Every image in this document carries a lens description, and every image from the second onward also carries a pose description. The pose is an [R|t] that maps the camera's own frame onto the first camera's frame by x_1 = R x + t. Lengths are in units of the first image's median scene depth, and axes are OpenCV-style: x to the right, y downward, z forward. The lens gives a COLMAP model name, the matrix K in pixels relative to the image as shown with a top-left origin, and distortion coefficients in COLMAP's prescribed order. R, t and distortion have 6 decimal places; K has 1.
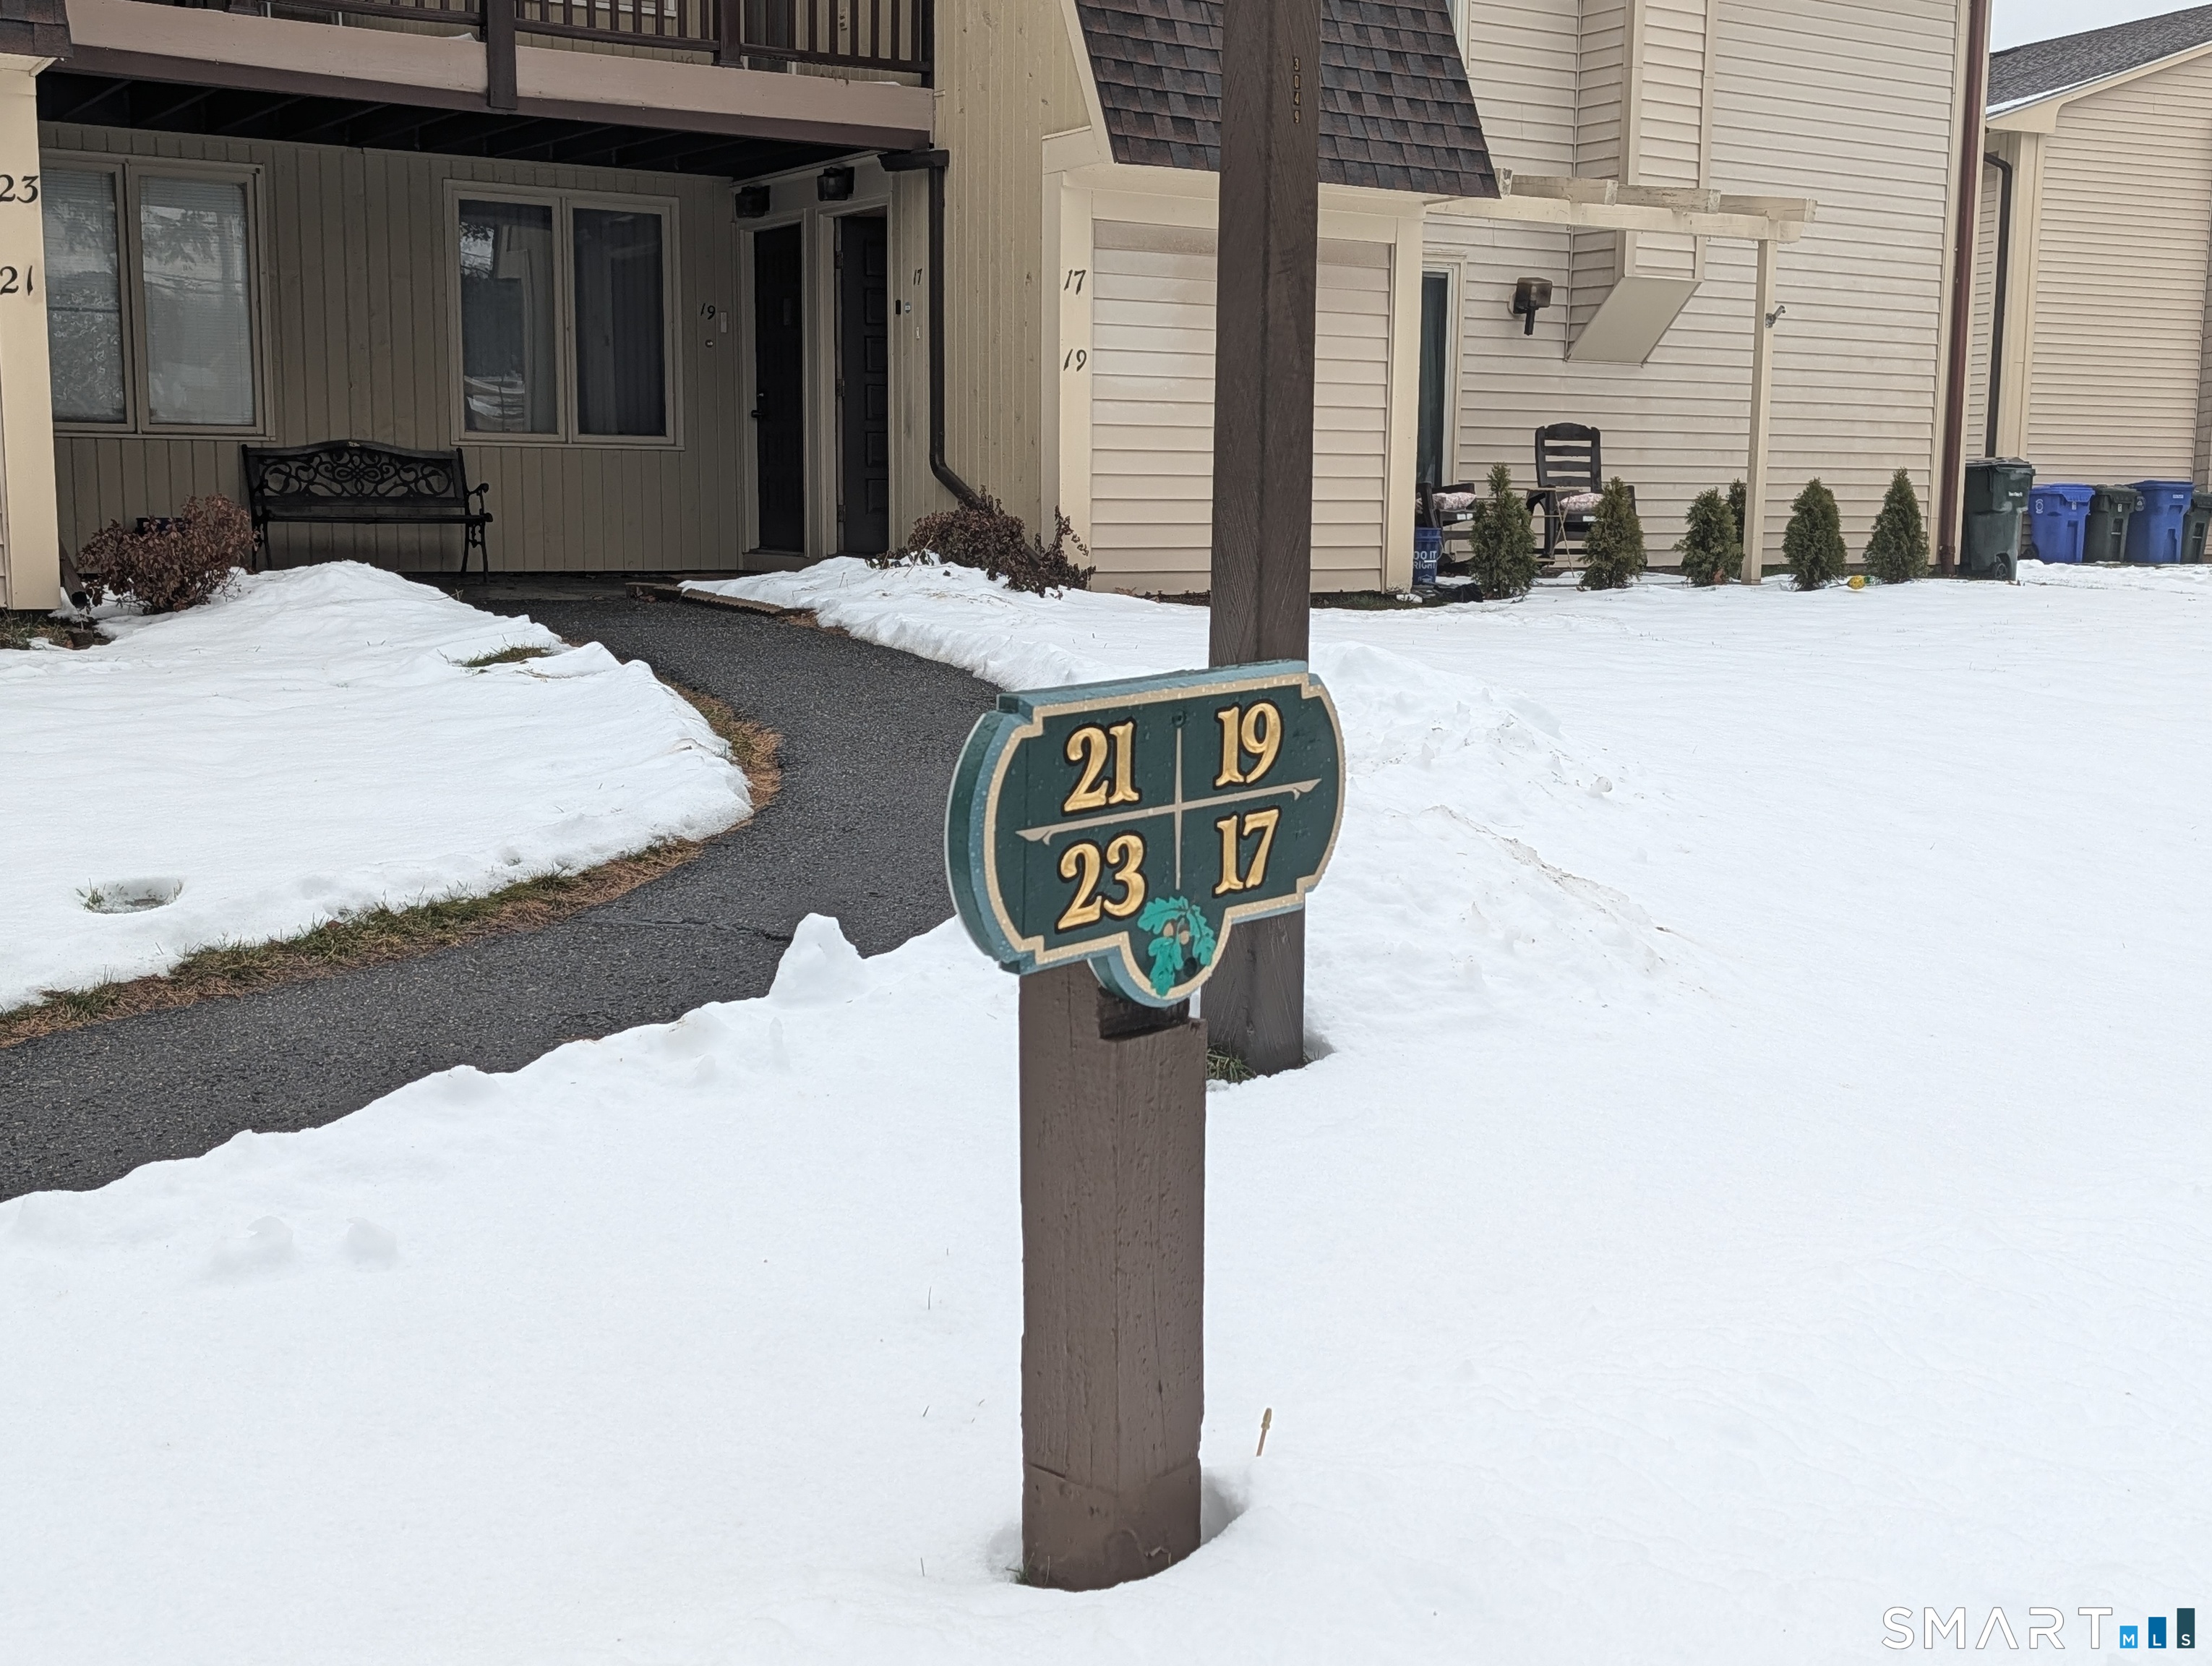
lens RADIAL K [[2553.9, 0, 1109.2], [0, 2553.9, 821.8], [0, 0, 1]] dist [0.057405, 0.000000]
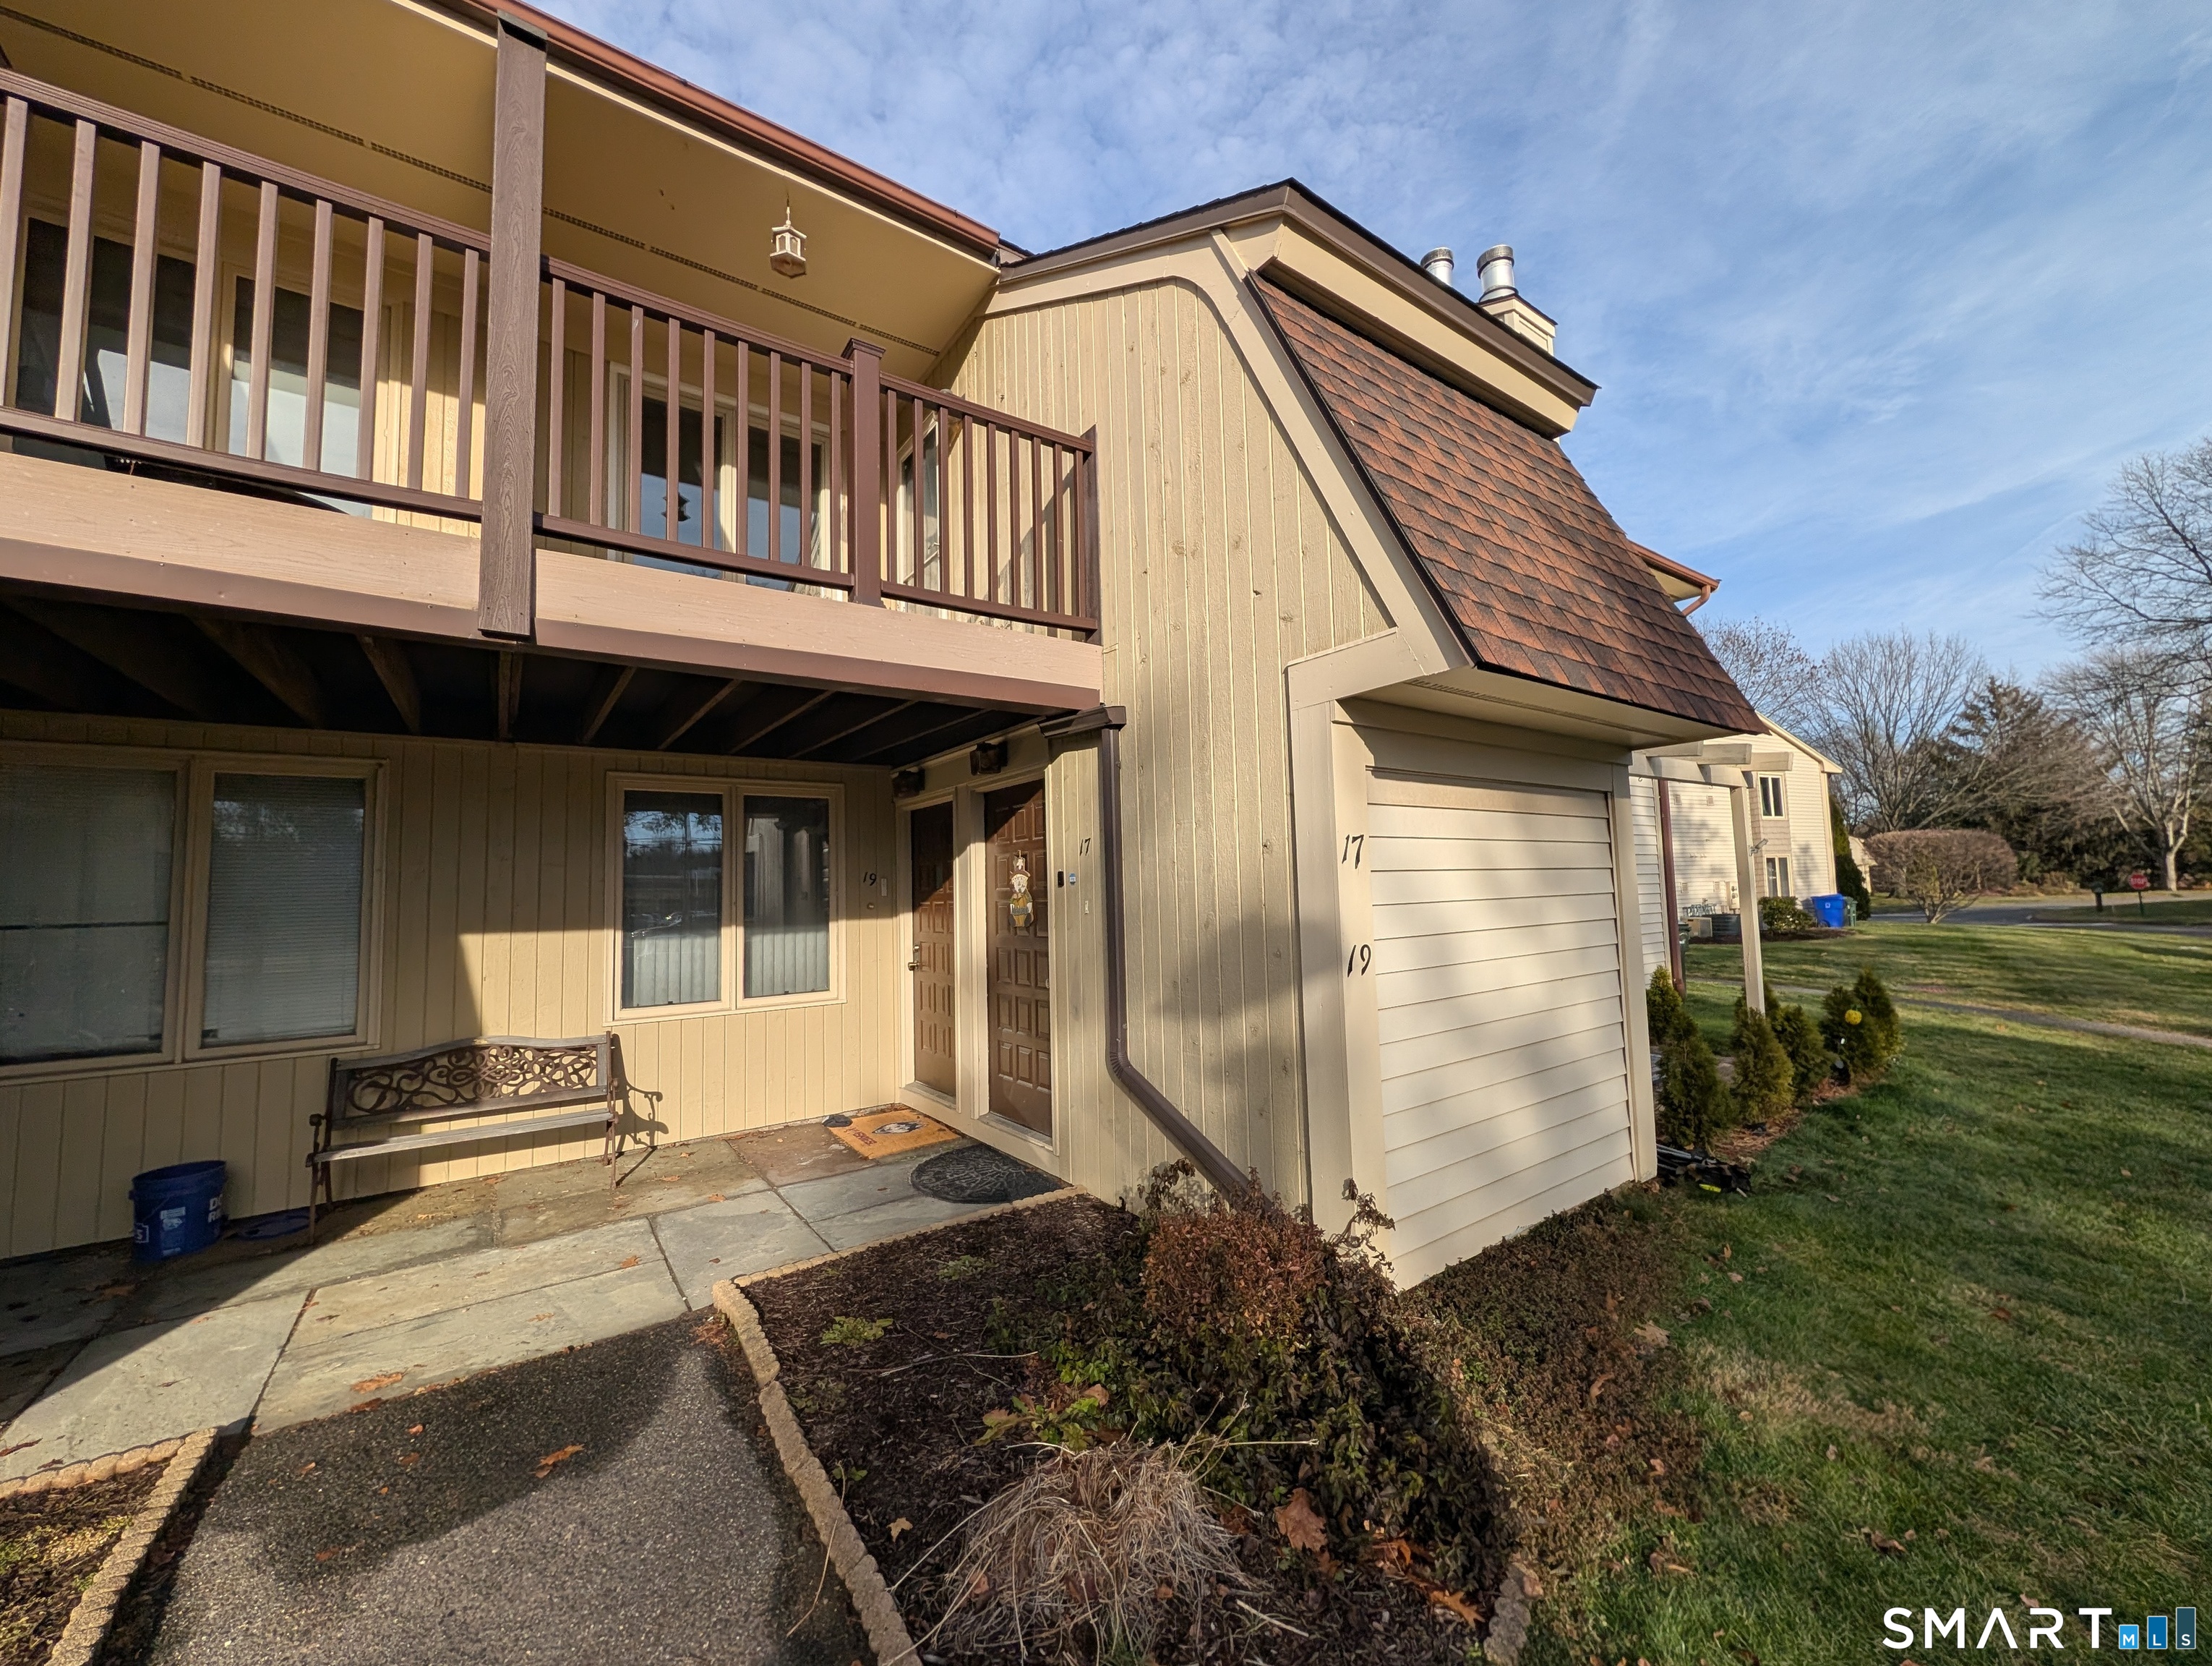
lens RADIAL K [[857.2, 0, 1104.2], [0, 857.2, 833.5], [0, 0, 1]] dist [-0.001359, 0.000314]
pose [[0.996792, -0.034885, 0.072038, -0.089937], [0.049018, 0.977562, -0.204867, -0.155022], [-0.063275, 0.207741, 0.976135, 0.702377]]
